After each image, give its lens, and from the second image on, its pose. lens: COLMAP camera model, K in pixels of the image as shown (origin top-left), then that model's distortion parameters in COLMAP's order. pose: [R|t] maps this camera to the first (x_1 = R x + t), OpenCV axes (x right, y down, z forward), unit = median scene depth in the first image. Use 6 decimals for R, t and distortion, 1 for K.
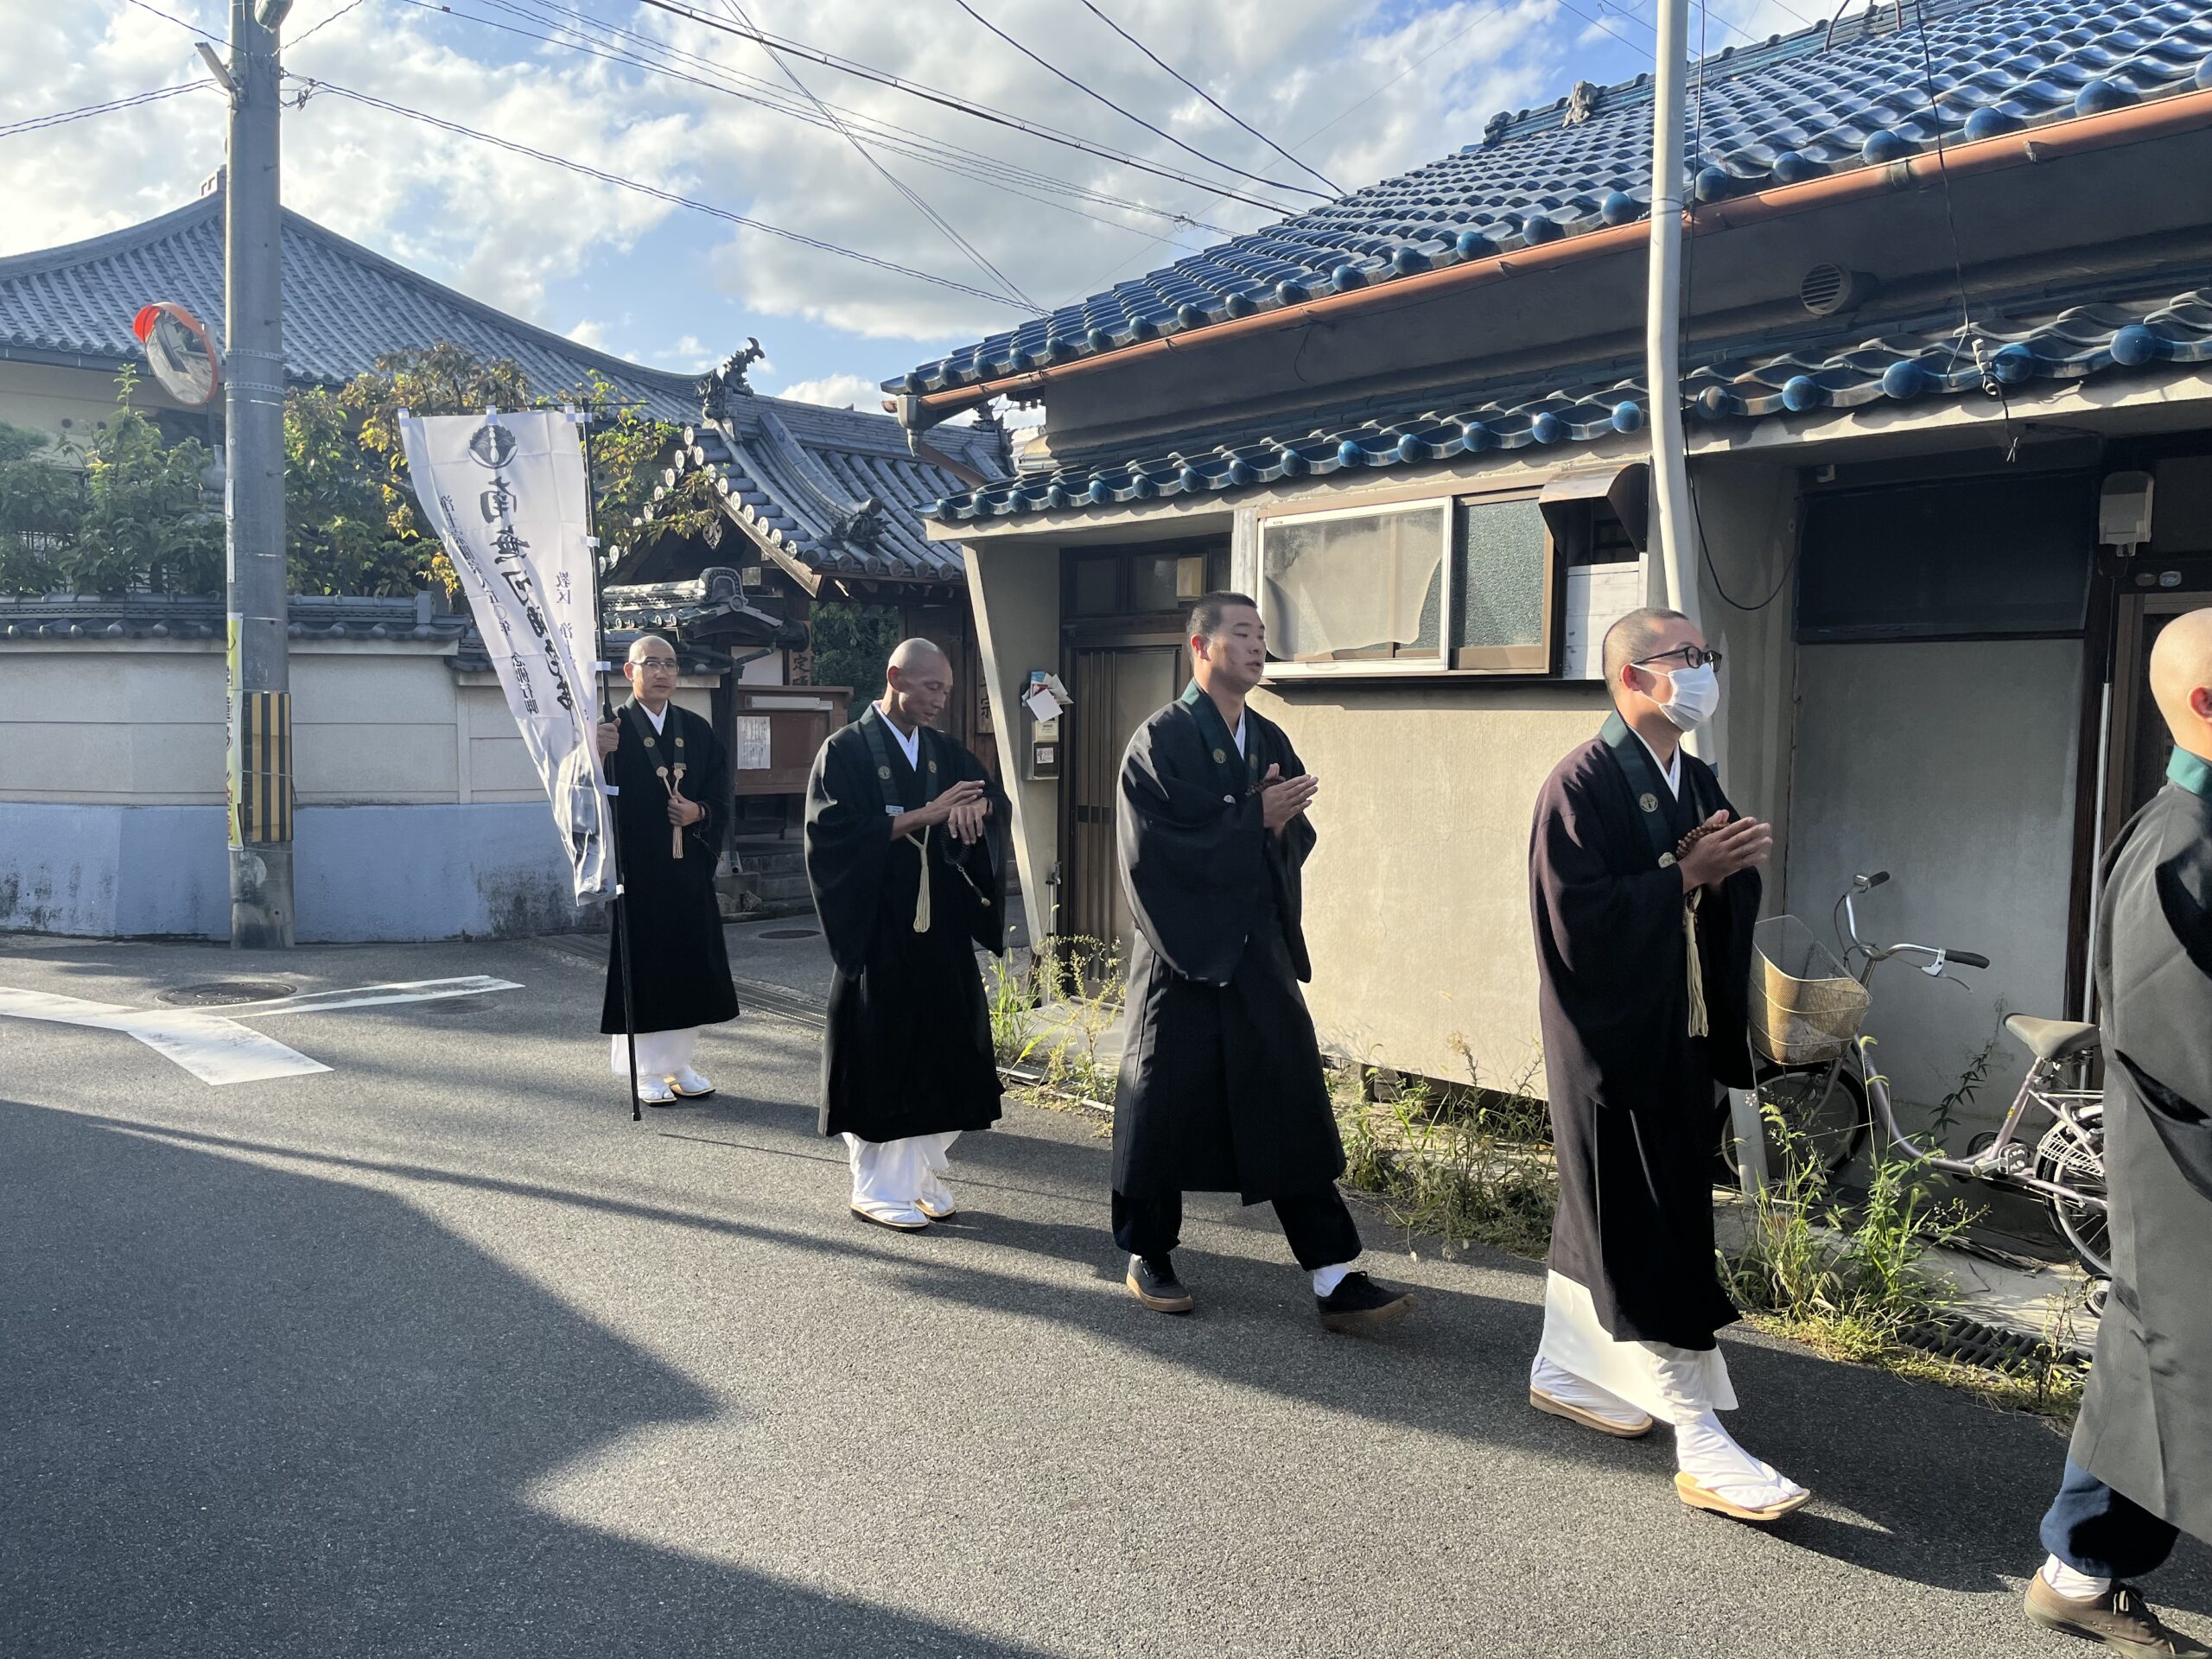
lens RADIAL K [[1701.5, 0, 1106.0], [0, 1701.5, 829.5], [0, 0, 1]] dist [0.064478, -0.143306]
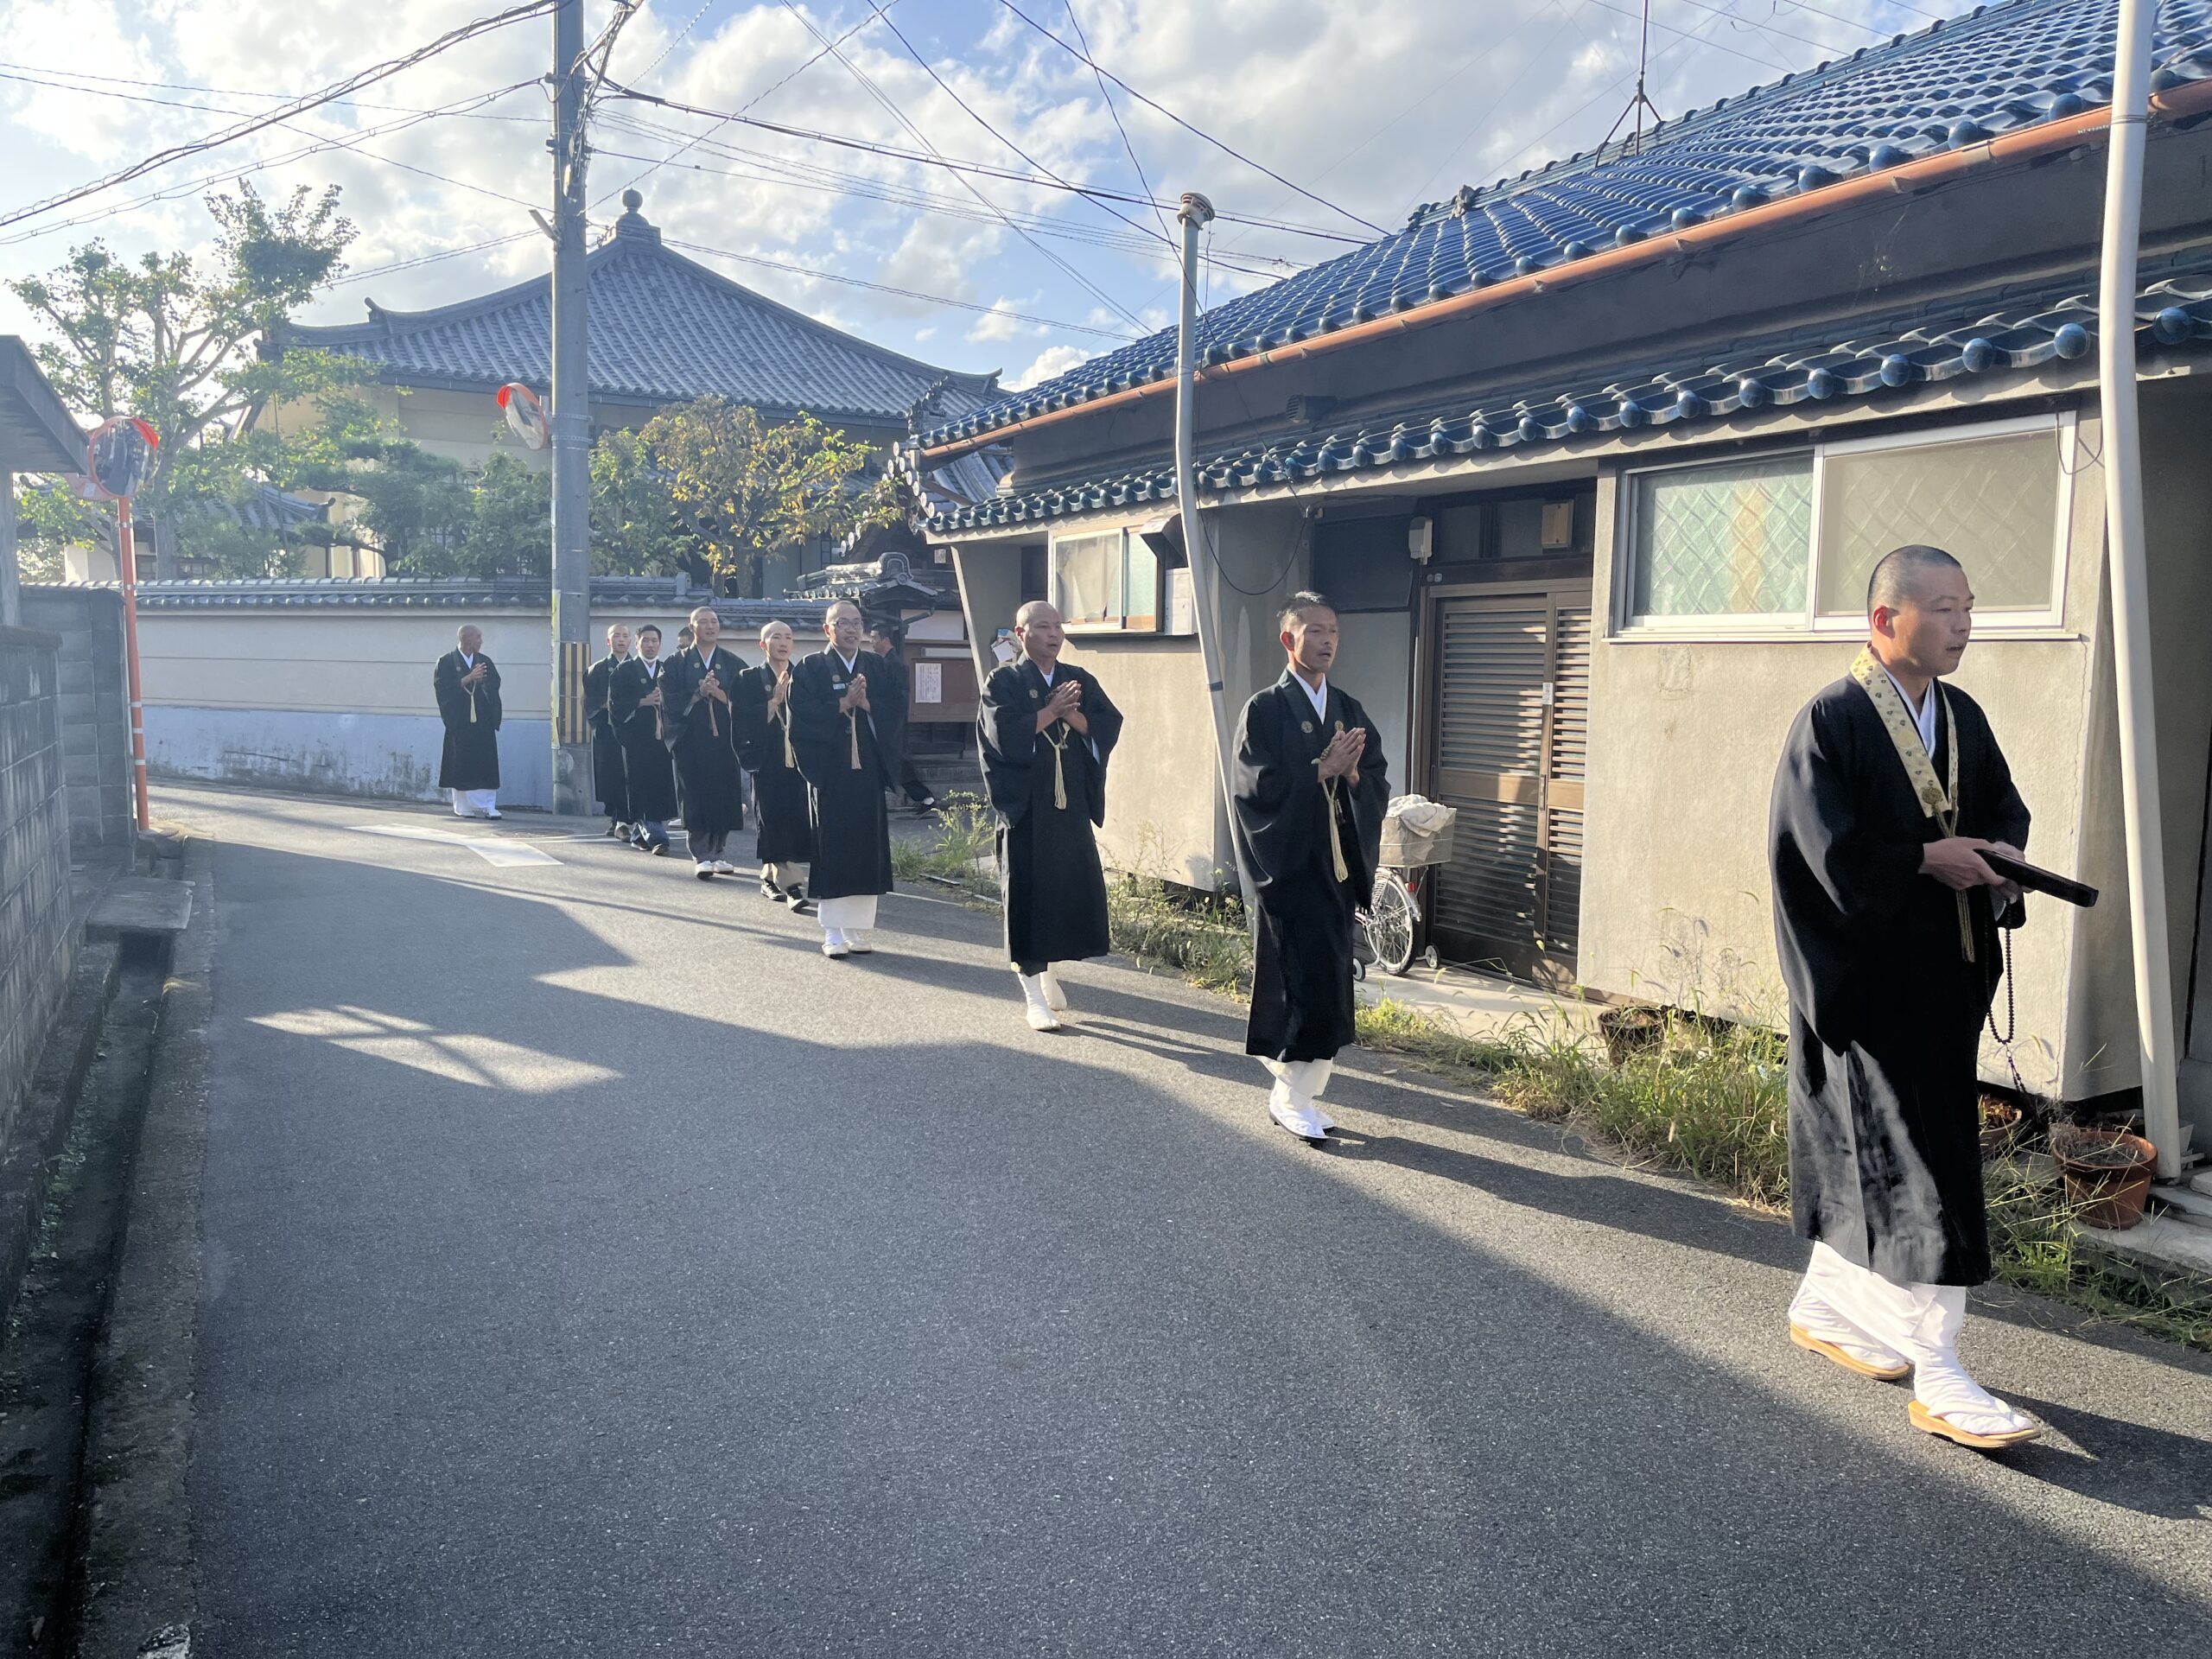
lens RADIAL K [[1703.8, 0, 1106.0], [0, 1703.8, 829.5], [0, 0, 1]] dist [-0.008126, -0.000964]
pose [[0.973562, 0.024632, -0.227089, 0.292372], [-0.017834, 0.999331, 0.031940, 0.026625], [0.227724, -0.027046, 0.973350, -0.337566]]
